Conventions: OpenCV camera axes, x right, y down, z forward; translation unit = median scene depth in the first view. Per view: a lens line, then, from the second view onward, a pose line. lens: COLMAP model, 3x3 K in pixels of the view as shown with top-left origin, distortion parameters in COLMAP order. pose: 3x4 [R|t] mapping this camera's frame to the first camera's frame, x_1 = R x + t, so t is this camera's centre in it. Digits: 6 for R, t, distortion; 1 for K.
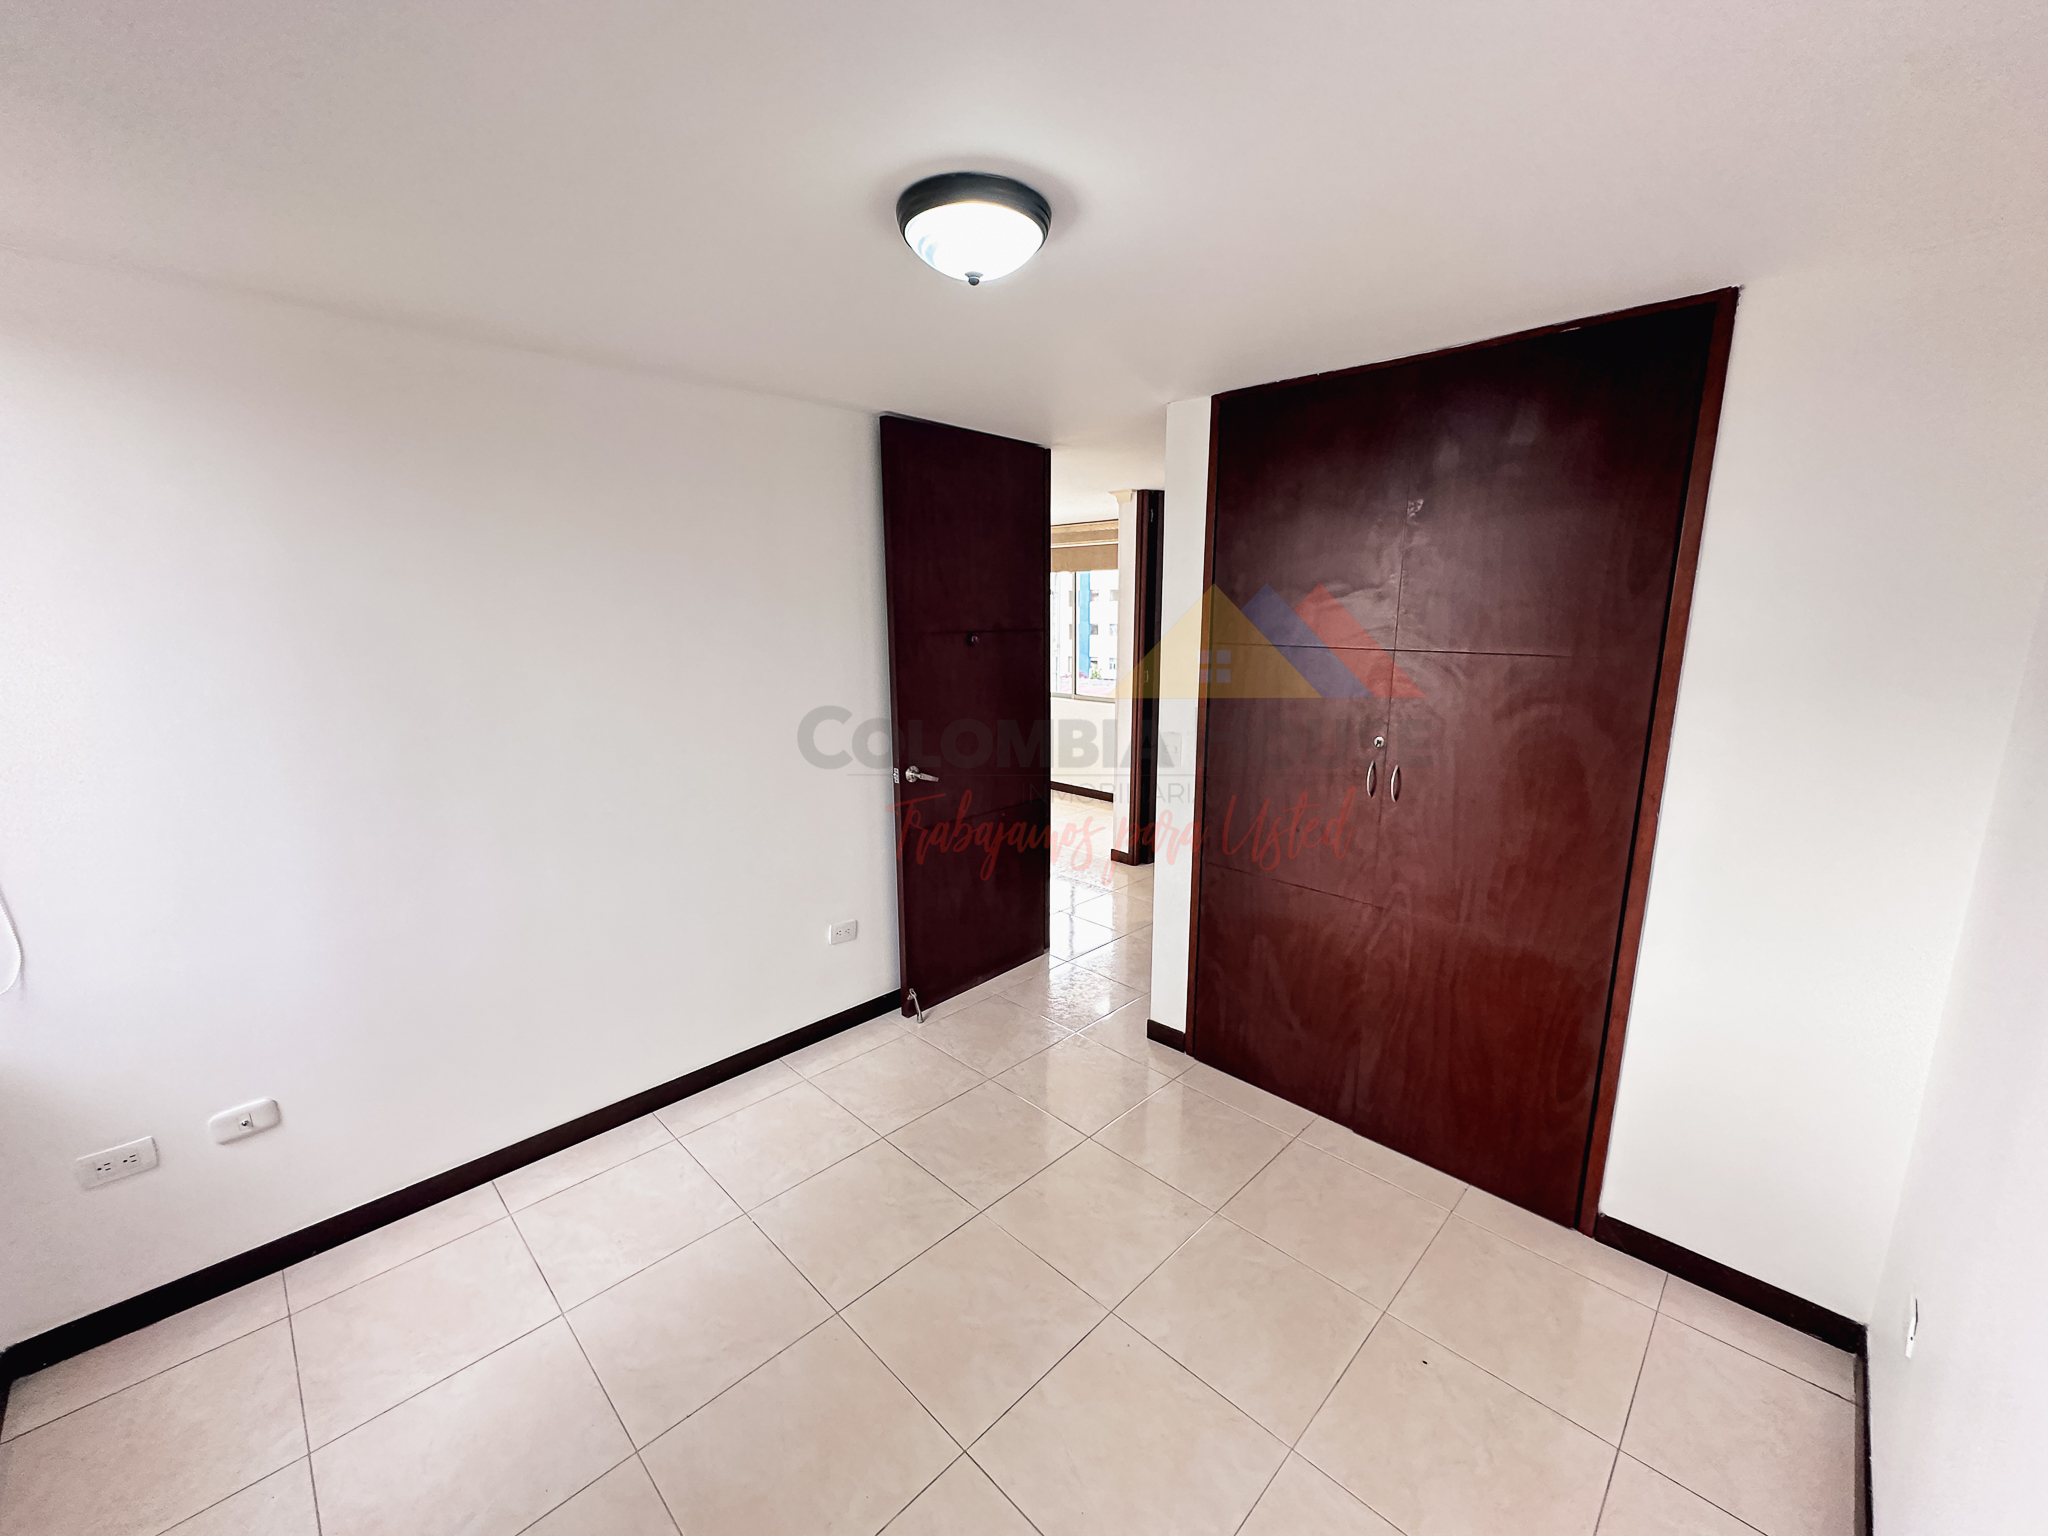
lens RADIAL K [[817.9, 0, 1023.6], [0, 817.9, 776.3], [0, 0, 1]] dist [-0.001514, 0.000536]
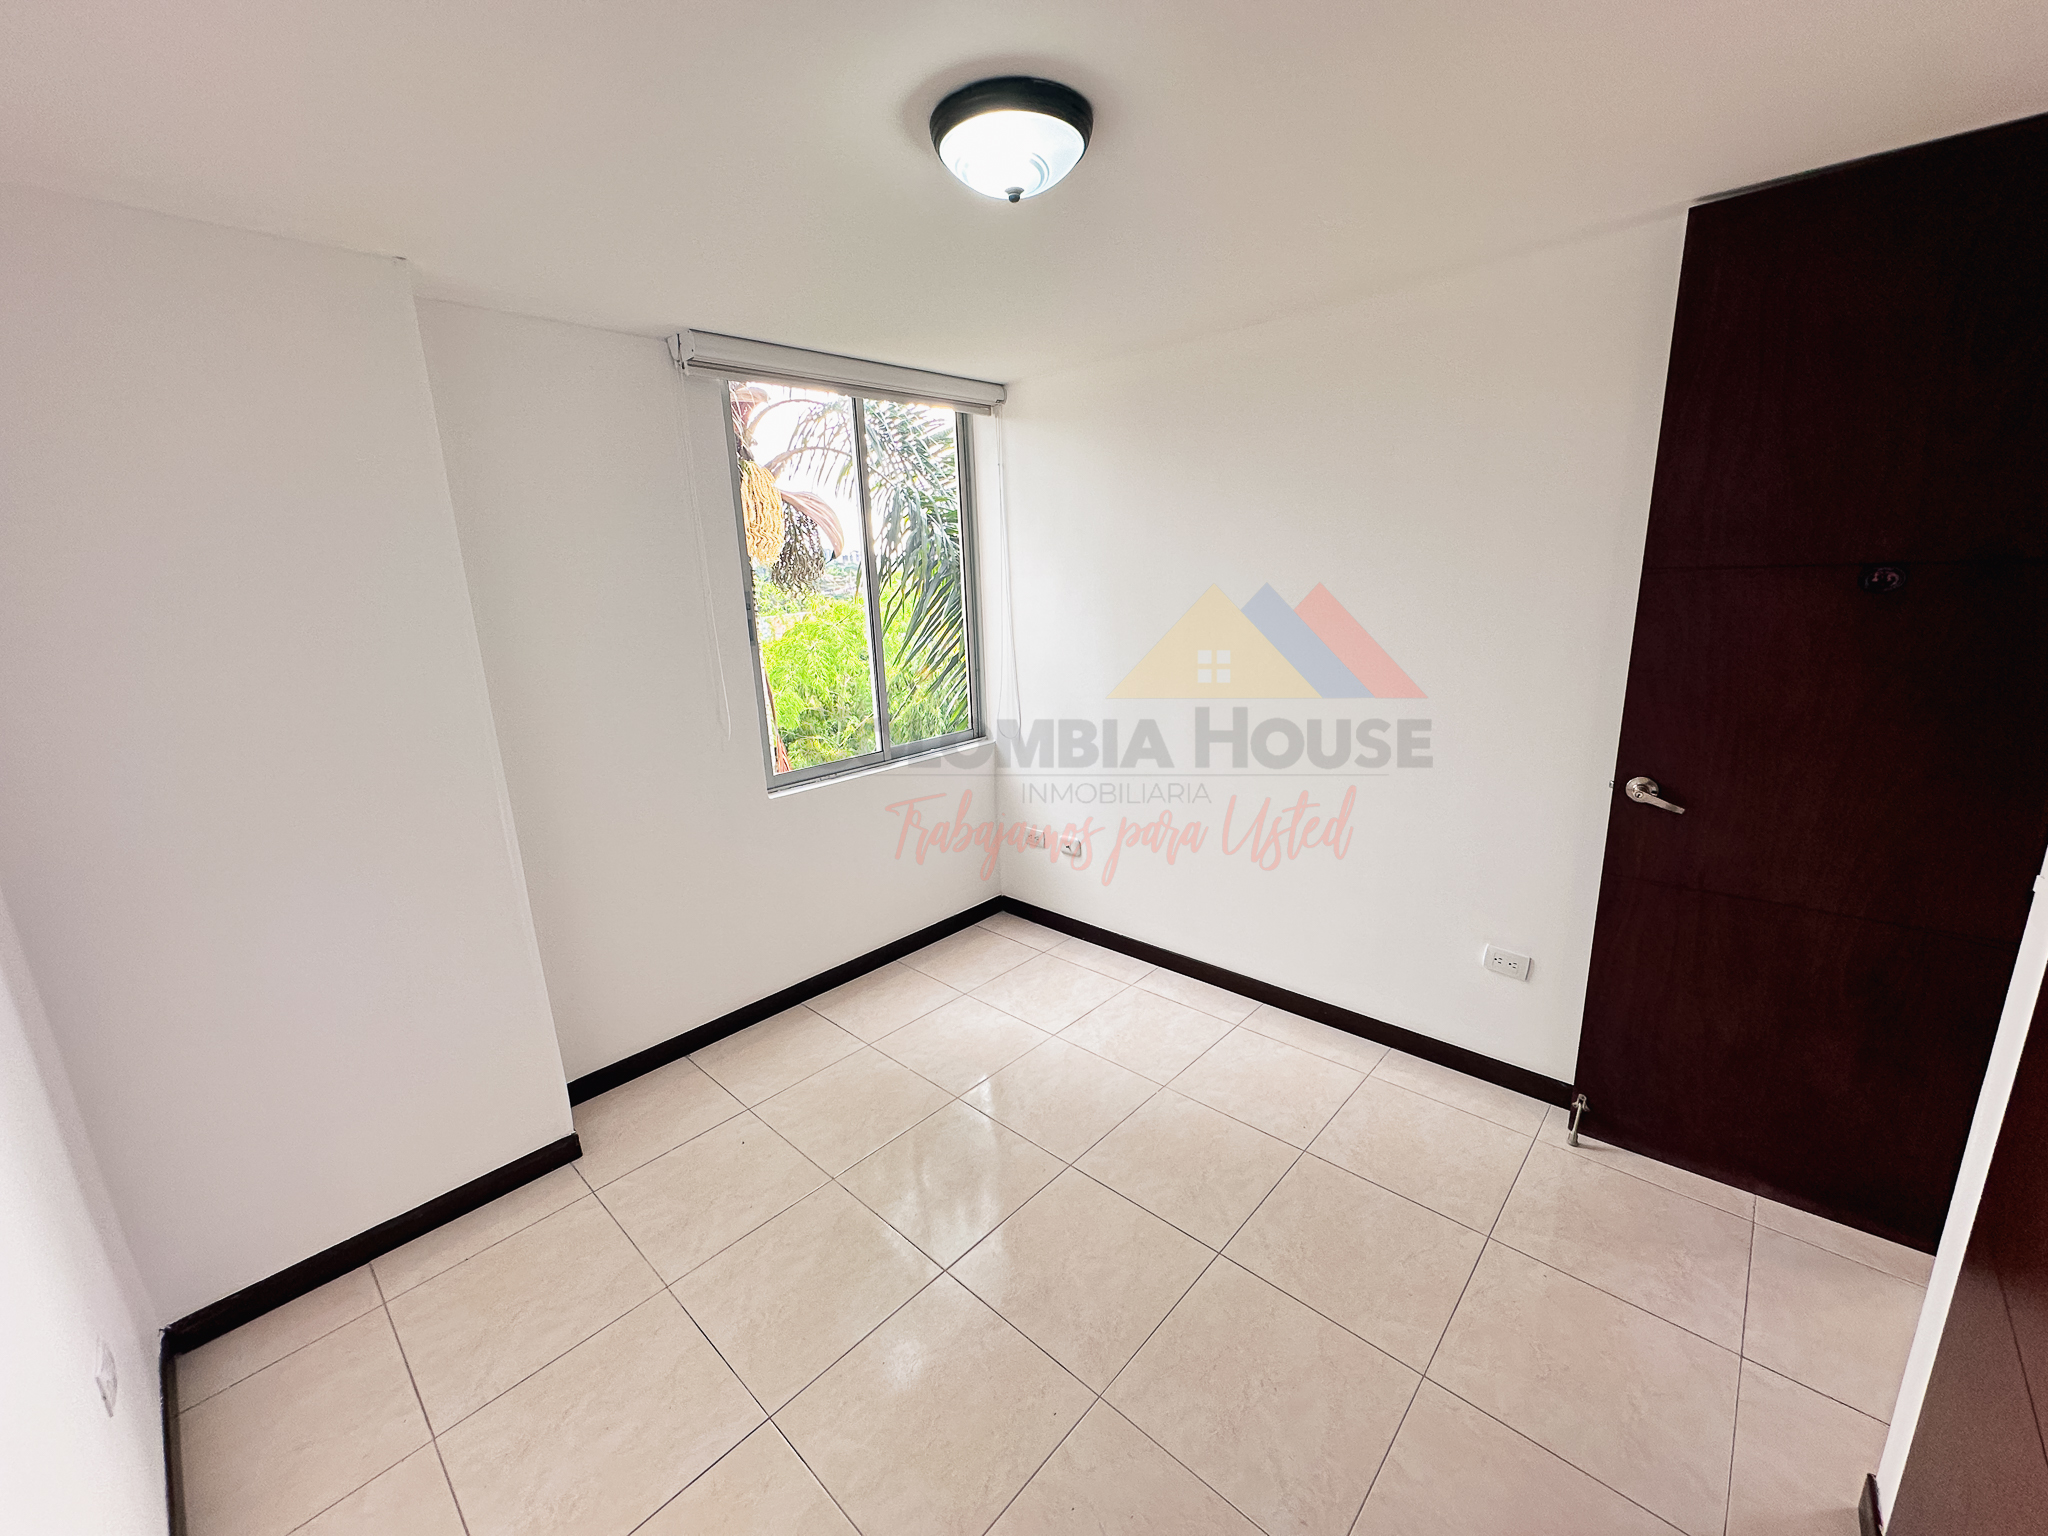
lens RADIAL K [[817.9, 0, 1017.8], [0, 817.9, 771.2], [0, 0, 1]] dist [-0.001514, 0.000536]
pose [[0.025560, 0.242978, -0.969695, 0.561485], [-0.161498, 0.958274, 0.235860, -0.105806], [0.986542, 0.150575, 0.063734, 0.564399]]
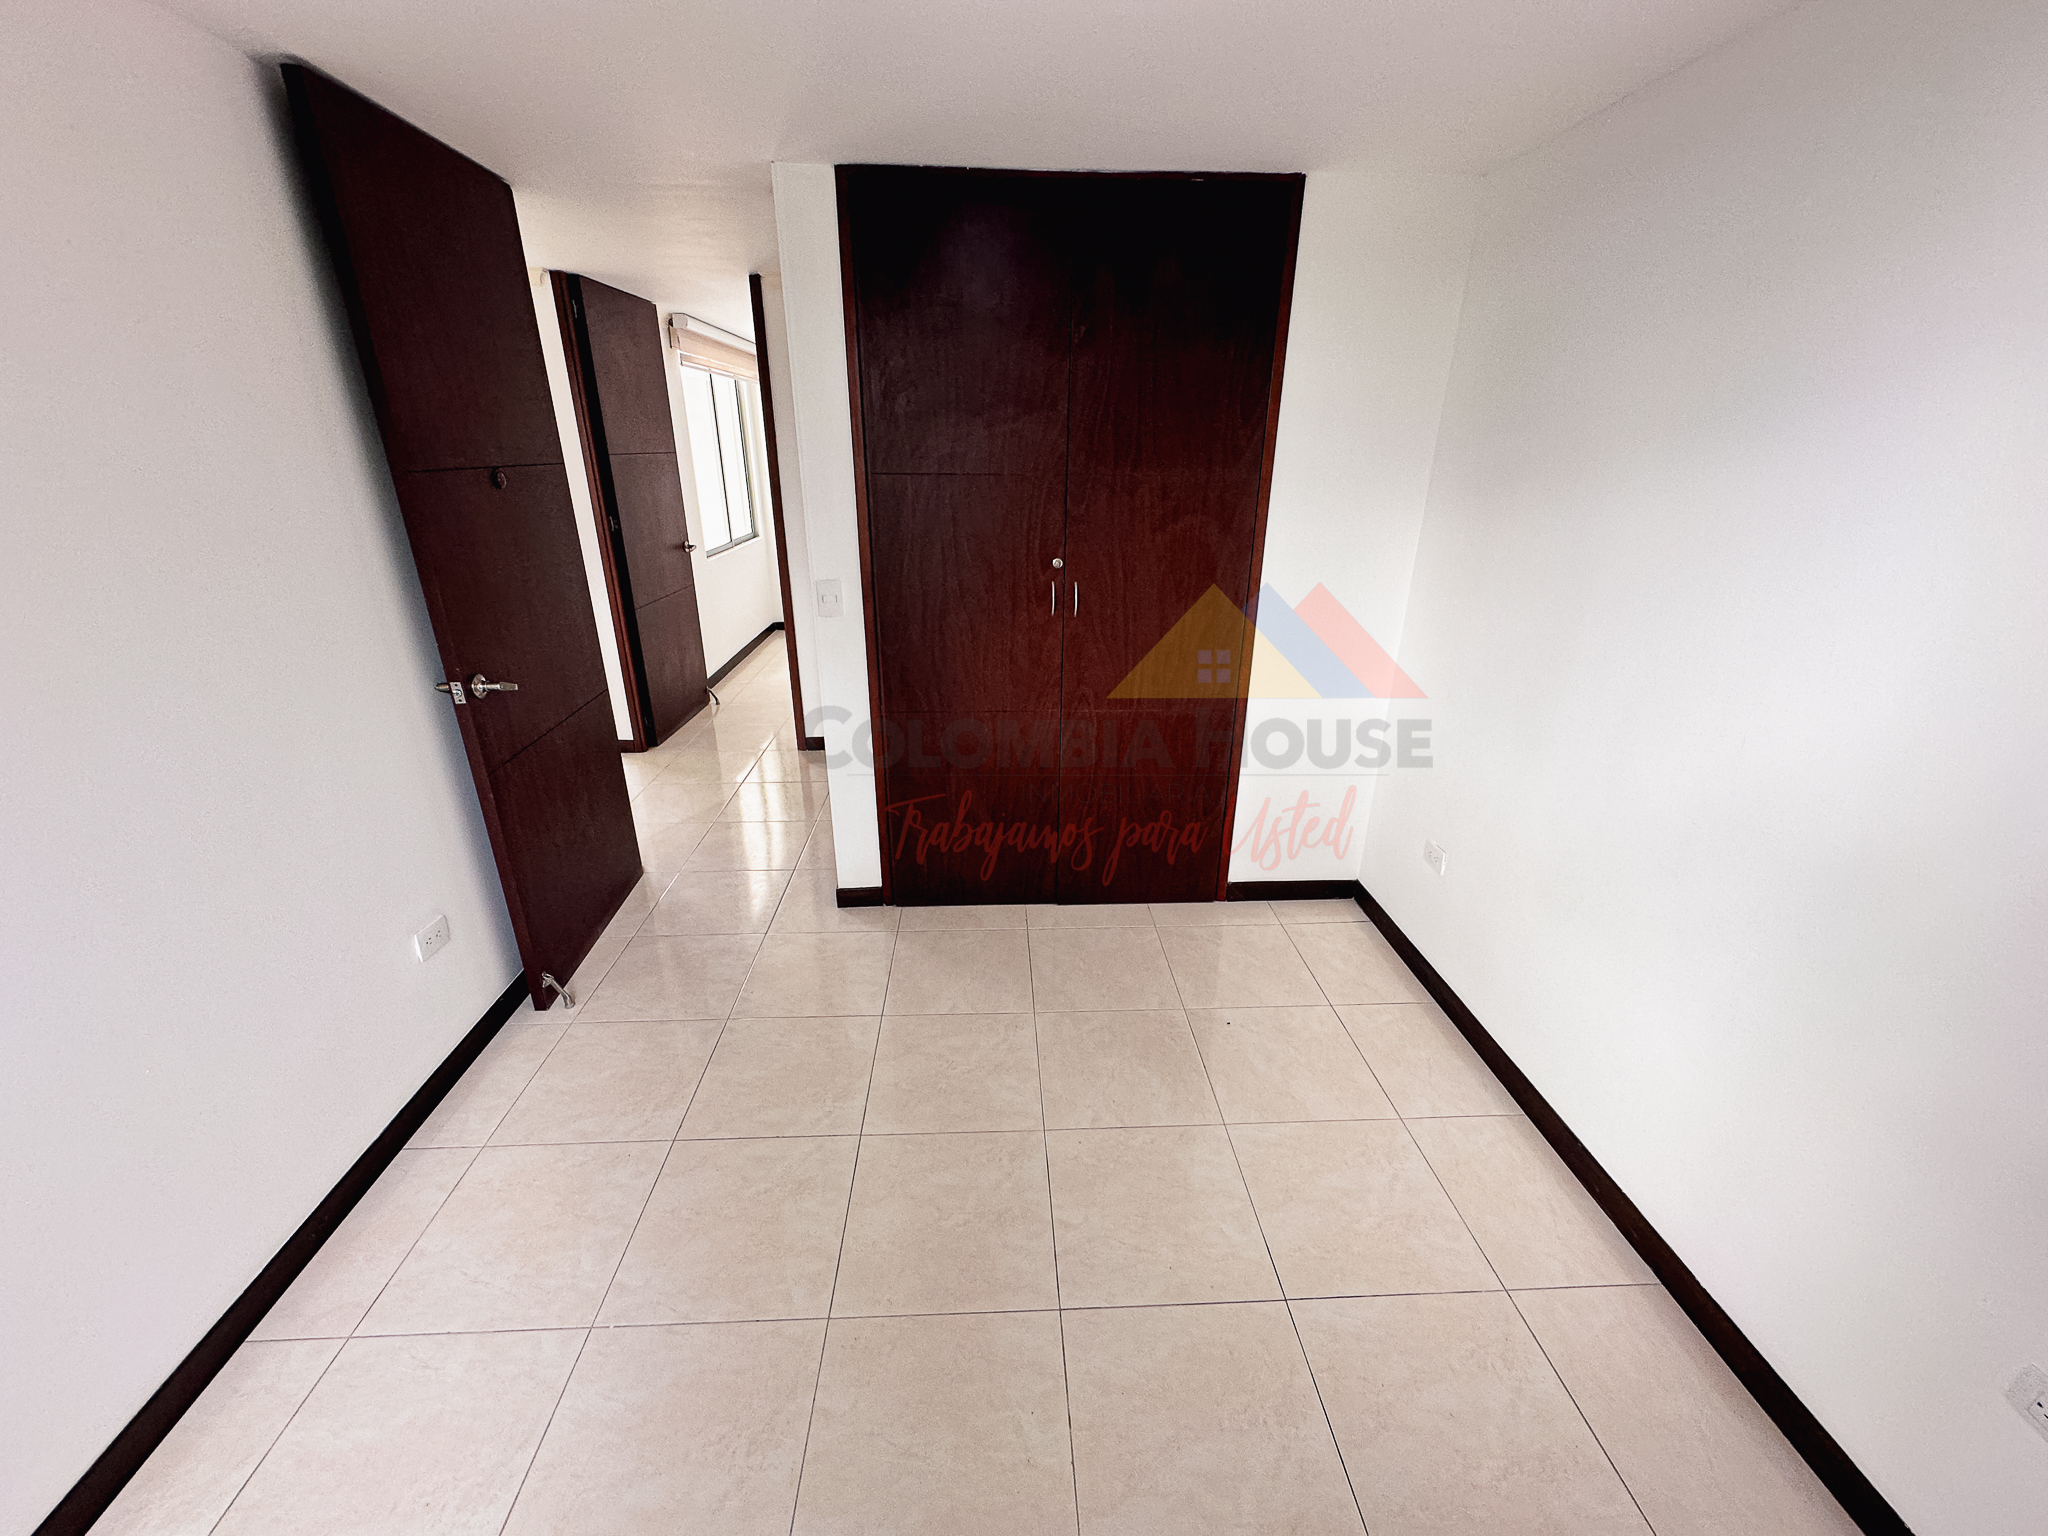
lens RADIAL K [[817.9, 0, 1022.3], [0, 817.9, 770.8], [0, 0, 1]] dist [-0.001514, 0.000536]
pose [[0.678157, -0.272636, 0.682475, -0.376318], [0.144846, 0.960012, 0.239578, -0.039110], [-0.720501, -0.063618, 0.690529, 0.231827]]
